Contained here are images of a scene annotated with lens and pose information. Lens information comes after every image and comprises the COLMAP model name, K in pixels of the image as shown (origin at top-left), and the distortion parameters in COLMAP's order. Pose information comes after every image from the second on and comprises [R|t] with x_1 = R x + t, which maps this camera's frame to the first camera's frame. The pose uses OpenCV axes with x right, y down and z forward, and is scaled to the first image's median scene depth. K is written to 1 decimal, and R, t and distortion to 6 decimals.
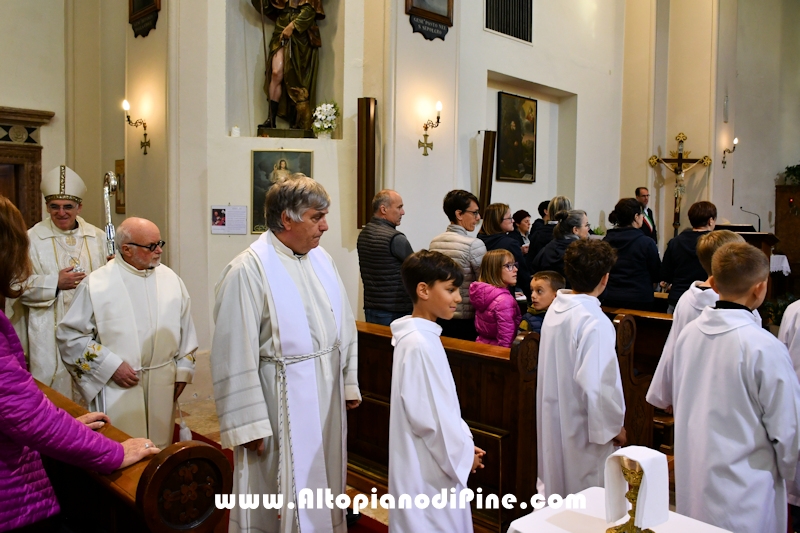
lens RADIAL K [[668.0, 0, 399.9], [0, 668.0, 250.9], [0, 0, 1]] dist [-0.003823, -0.006597]
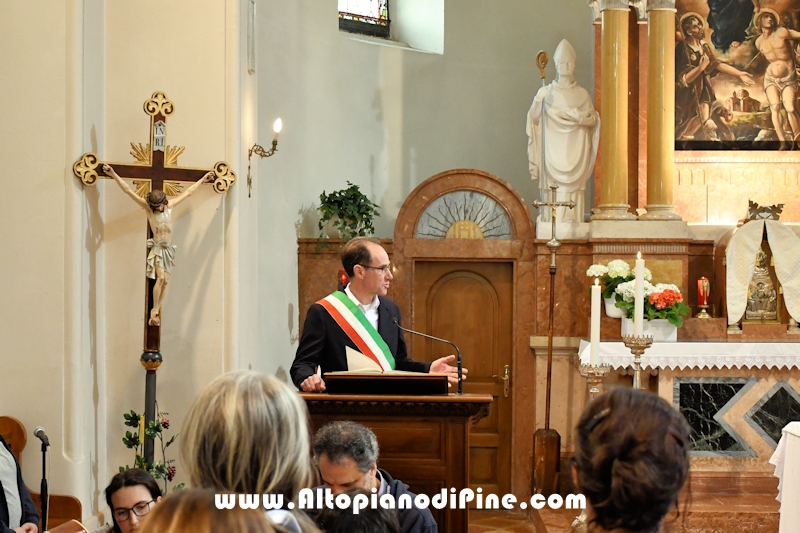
lens RADIAL K [[1496.4, 0, 379.5], [0, 1496.4, 269.1], [0, 0, 1]] dist [-0.008567, 0.156329]
pose [[0.732958, -0.003181, 0.680267, -0.020097], [0.039557, 0.998496, -0.037952, -0.052010], [-0.679123, 0.054726, 0.731981, 0.362503]]
